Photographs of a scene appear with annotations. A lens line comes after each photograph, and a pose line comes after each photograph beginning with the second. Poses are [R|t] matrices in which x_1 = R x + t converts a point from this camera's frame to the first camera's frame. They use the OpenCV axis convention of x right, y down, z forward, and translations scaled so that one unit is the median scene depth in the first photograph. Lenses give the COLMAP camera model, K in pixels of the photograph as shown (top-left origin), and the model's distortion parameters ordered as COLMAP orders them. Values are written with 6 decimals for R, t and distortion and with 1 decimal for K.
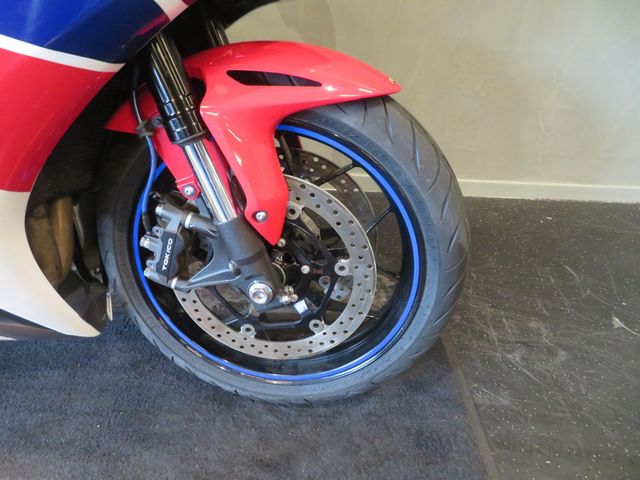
lens RADIAL K [[458.7, 0, 318.1], [0, 458.7, 237.2], [0, 0, 1]] dist [-0.014281, 0.011838]
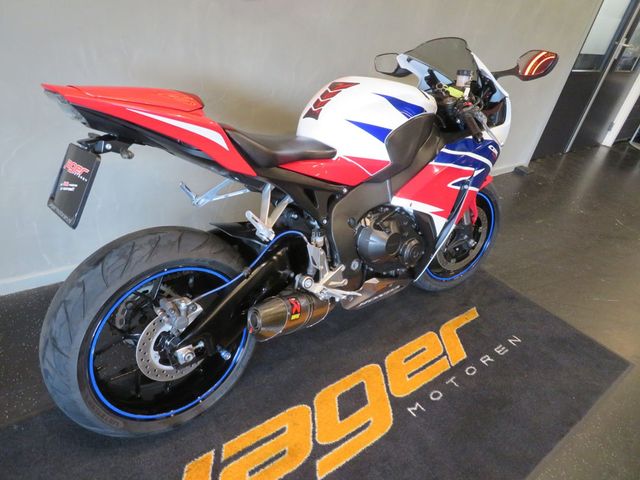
lens RADIAL K [[458.7, 0, 319.9], [0, 458.7, 239.5], [0, 0, 1]] dist [-0.014281, 0.011838]
pose [[0.791294, -0.263924, 0.551541, -2.594217], [0.256940, 0.962064, 0.091736, -0.446171], [-0.554829, 0.069123, 0.829088, -1.030915]]
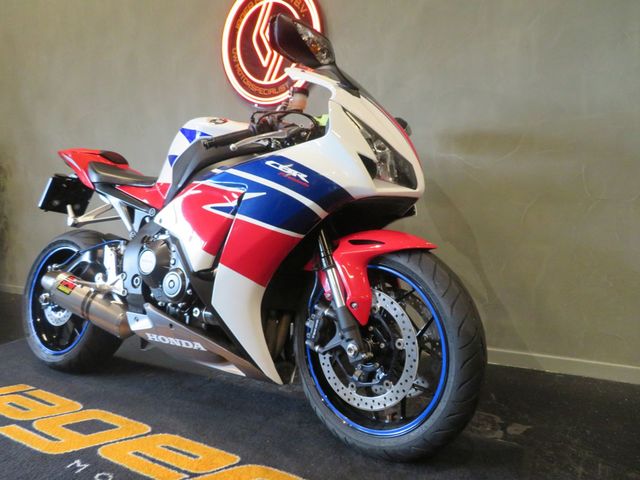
lens RADIAL K [[458.7, 0, 318.1], [0, 458.7, 236.5], [0, 0, 1]] dist [-0.014281, 0.011838]
pose [[0.838588, -0.059492, -0.541508, 0.739310], [-0.223993, 0.868450, -0.442291, 0.536915], [0.496585, 0.492194, 0.714946, -0.575395]]
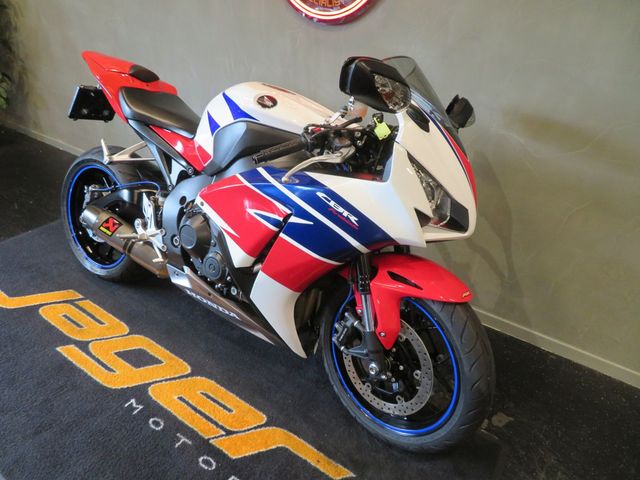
lens RADIAL K [[458.7, 0, 319.3], [0, 458.7, 239.6], [0, 0, 1]] dist [-0.014281, 0.011838]
pose [[0.810491, 0.267585, -0.521060, 0.560766], [-0.348049, 0.935492, -0.060967, -0.200839], [0.471133, 0.230768, 0.851340, -0.952309]]
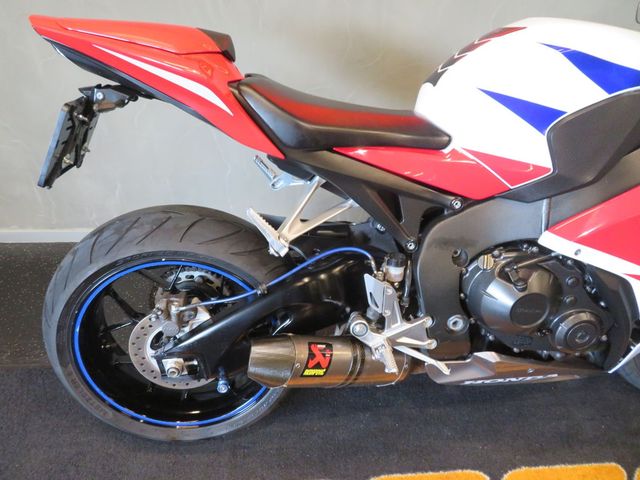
lens RADIAL K [[458.7, 0, 313.5], [0, 458.7, 238.1], [0, 0, 1]] dist [-0.014281, 0.011838]
pose [[0.998087, -0.059079, 0.018201, -1.715079], [0.058520, 0.997840, 0.029851, -0.407338], [-0.019926, -0.028729, 0.999389, -0.657810]]
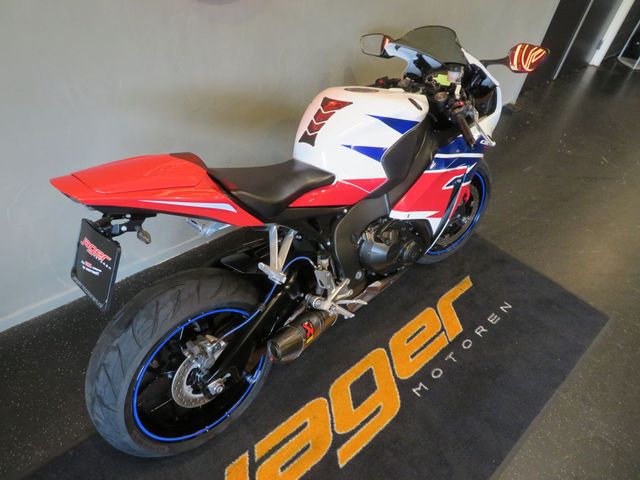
lens RADIAL K [[458.7, 0, 320.4], [0, 458.7, 238.7], [0, 0, 1]] dist [-0.014281, 0.011838]
pose [[0.749725, -0.422193, 0.509575, -2.543784], [0.328072, 0.905882, 0.267856, -0.947405], [-0.574701, -0.033641, 0.817671, -1.092740]]
